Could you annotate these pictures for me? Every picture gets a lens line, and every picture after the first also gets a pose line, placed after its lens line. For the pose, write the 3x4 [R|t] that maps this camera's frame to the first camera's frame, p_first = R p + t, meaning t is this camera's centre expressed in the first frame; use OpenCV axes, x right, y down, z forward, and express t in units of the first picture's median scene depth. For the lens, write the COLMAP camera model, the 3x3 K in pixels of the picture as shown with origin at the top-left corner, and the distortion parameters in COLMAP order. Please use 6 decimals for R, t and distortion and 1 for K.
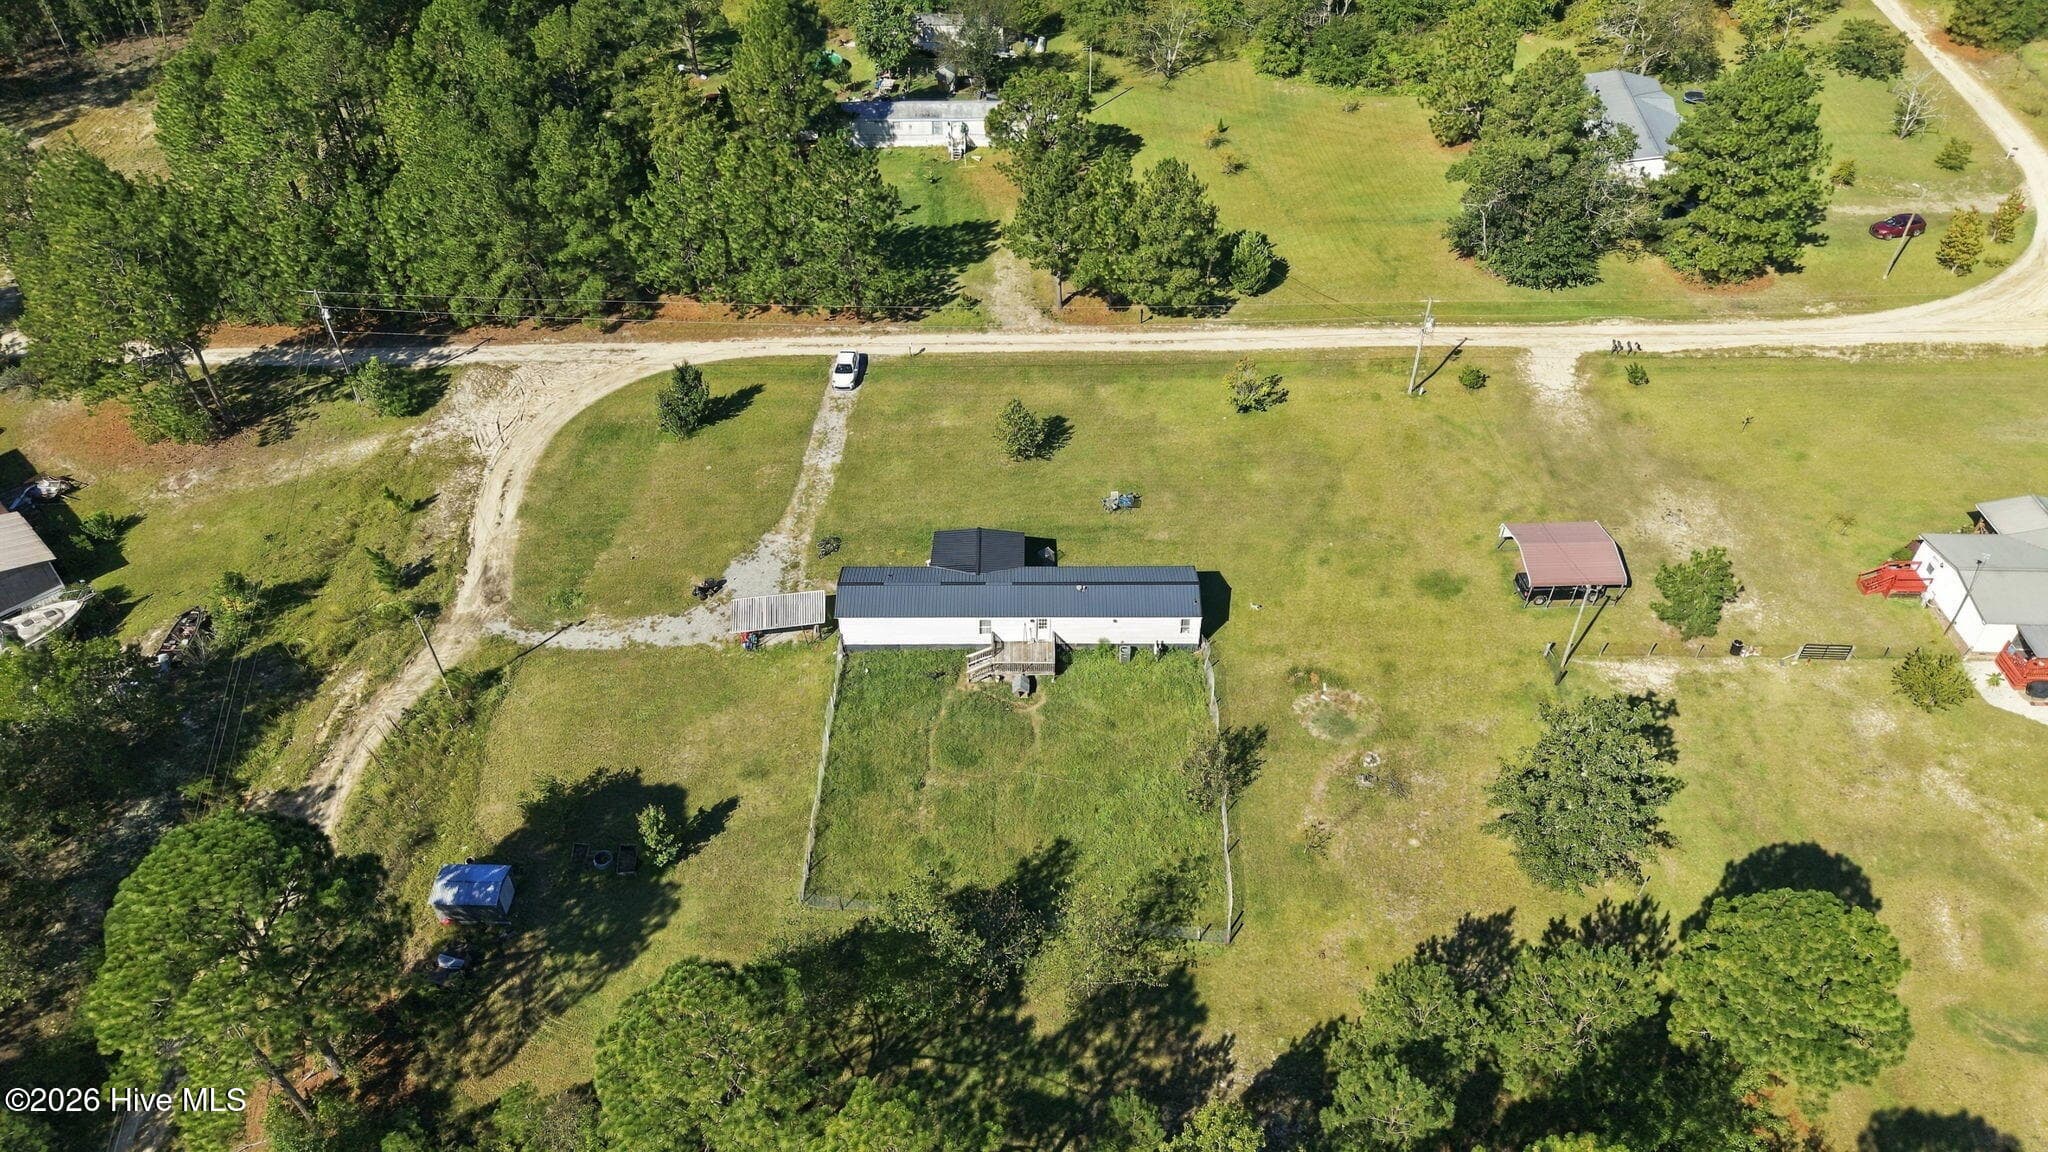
lens RADIAL K [[1358.9, 0, 1024.0], [0, 1358.9, 576.0], [0, 0, 1]] dist [0.019869, -0.026446]
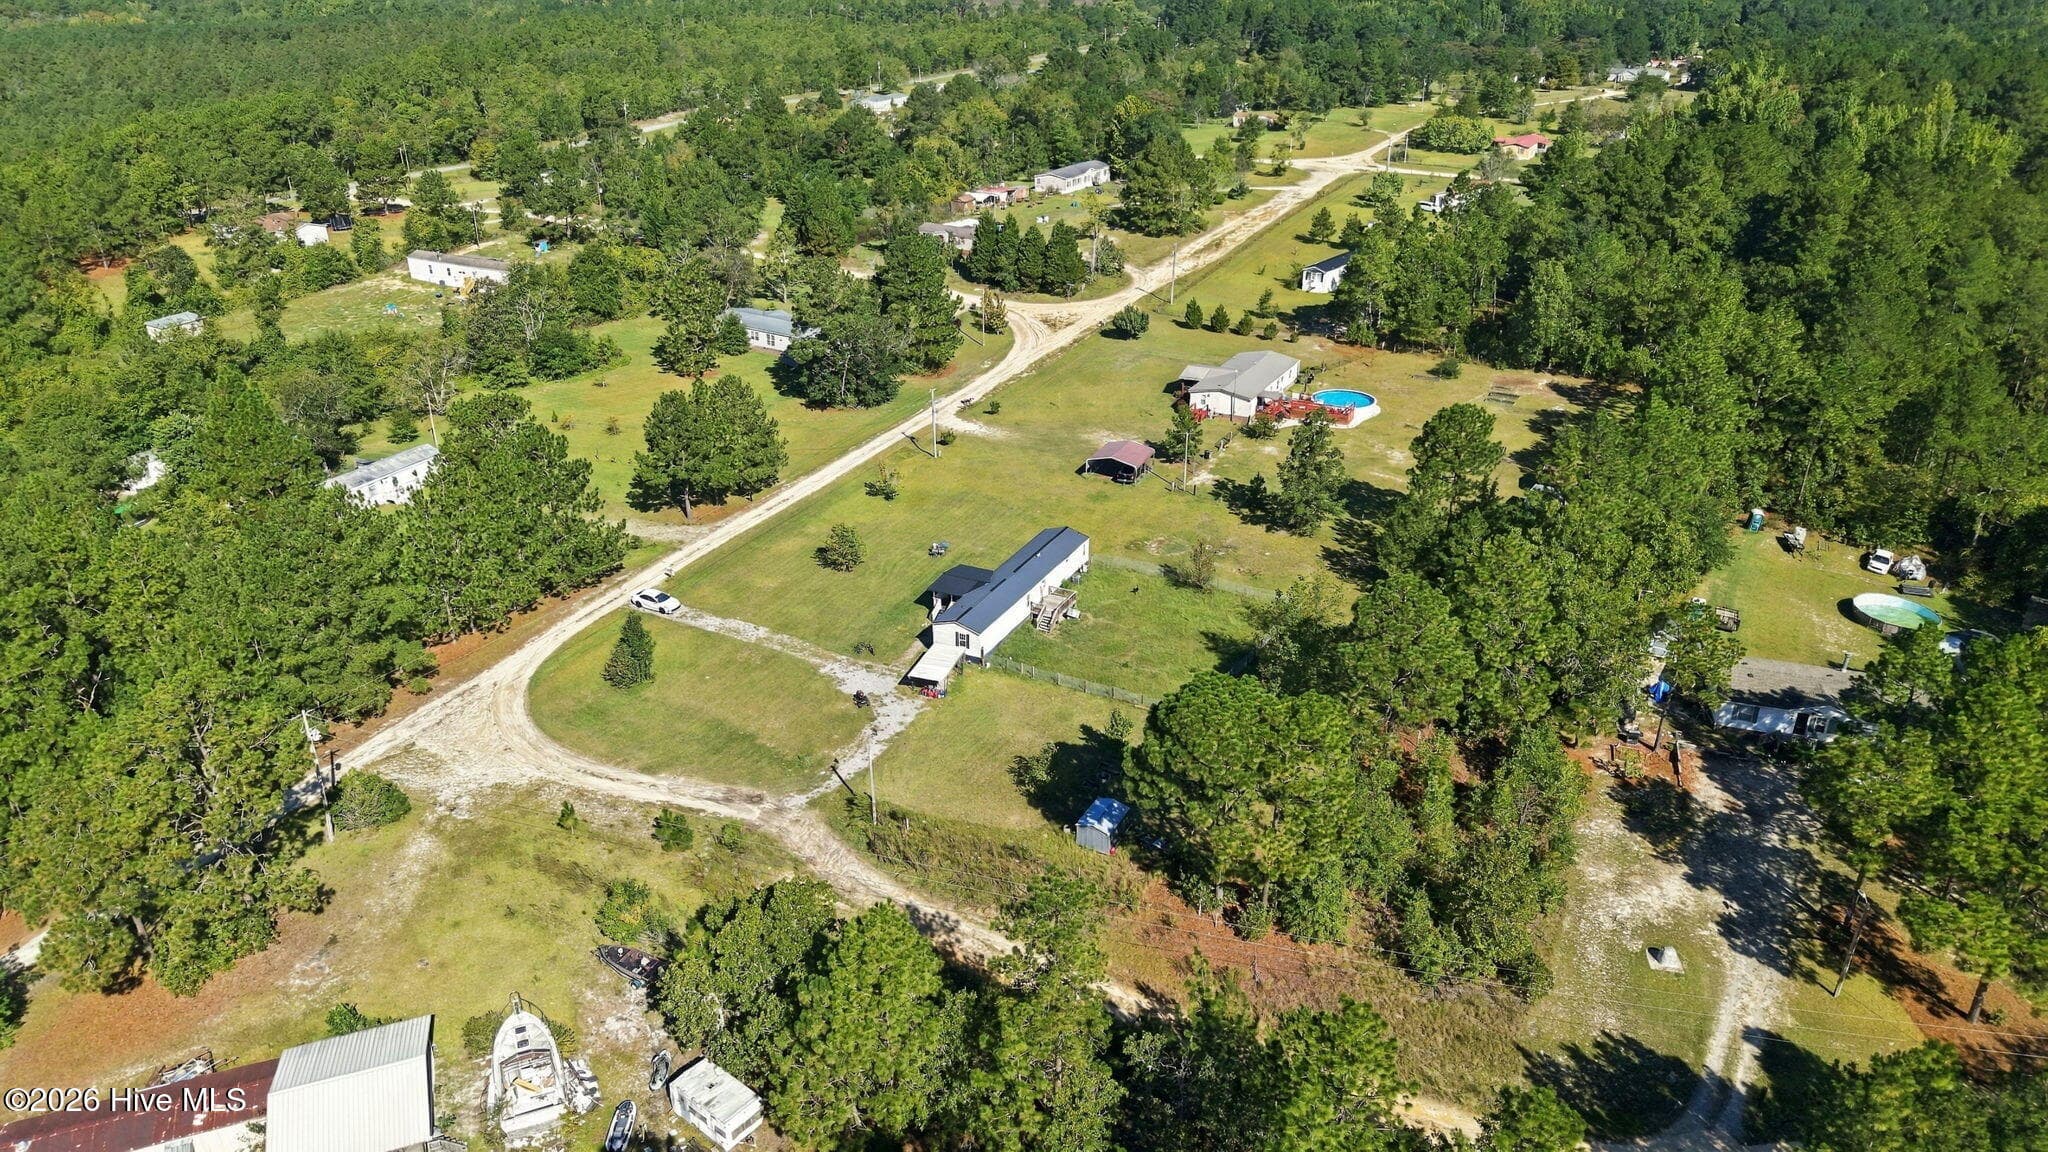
lens RADIAL K [[1358.9, 0, 1024.0], [0, 1358.9, 576.0], [0, 0, 1]] dist [0.019869, -0.026446]
pose [[0.437824, -0.374277, 0.817451, -1.155640], [0.593619, 0.803203, 0.049813, -0.054889], [-0.675223, 0.463446, 0.573840, 0.164008]]
